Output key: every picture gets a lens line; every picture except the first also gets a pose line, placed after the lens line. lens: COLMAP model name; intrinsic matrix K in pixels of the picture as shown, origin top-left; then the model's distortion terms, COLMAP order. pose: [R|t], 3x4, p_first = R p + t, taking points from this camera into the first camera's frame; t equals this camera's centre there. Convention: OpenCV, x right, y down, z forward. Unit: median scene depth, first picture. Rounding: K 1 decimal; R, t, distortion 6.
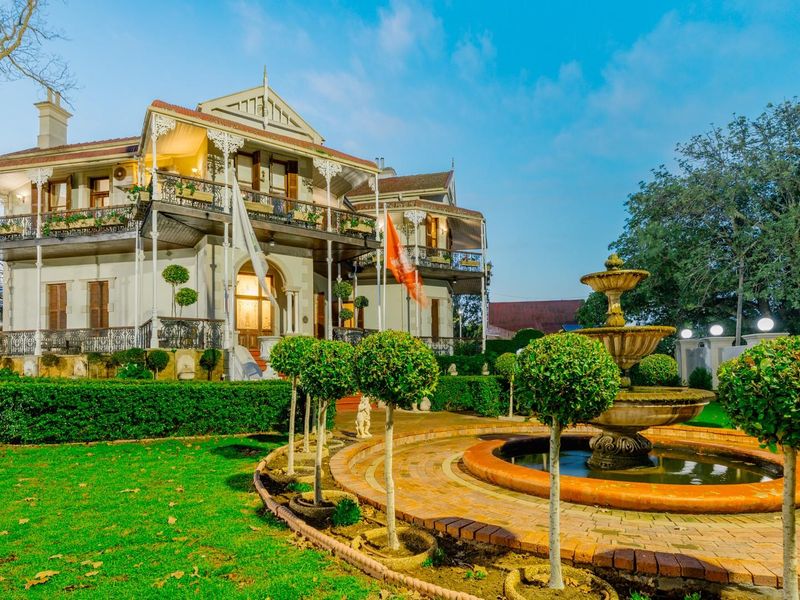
lens RADIAL K [[329.5, 0, 399.8], [0, 329.5, 358.5], [0, 0, 1]] dist [0.000173, -0.000268]
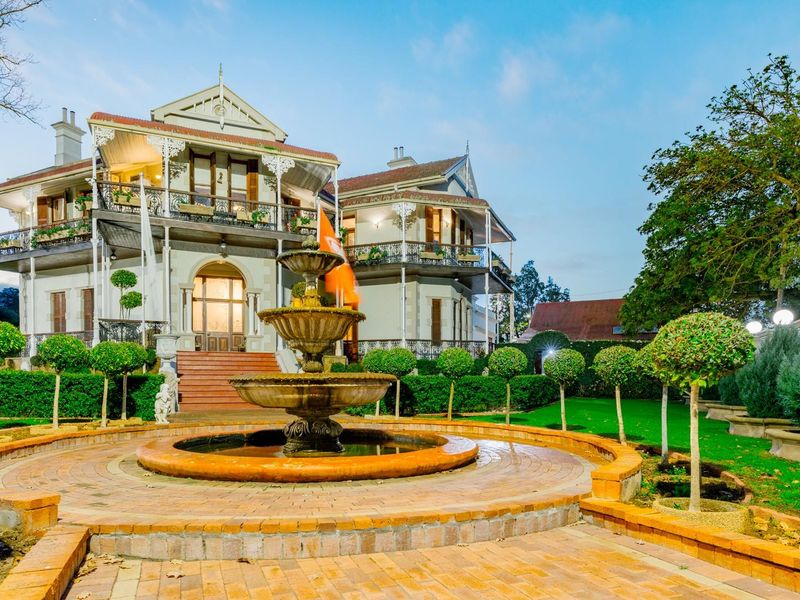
lens RADIAL K [[357.5, 0, 401.2], [0, 357.5, 376.5], [0, 0, 1]] dist [0.000391, -0.000125]
pose [[0.989282, 0.006496, -0.145875, 0.303126], [-0.002996, 0.999703, 0.024195, 0.020969], [0.145989, -0.023498, 0.989007, -0.004213]]
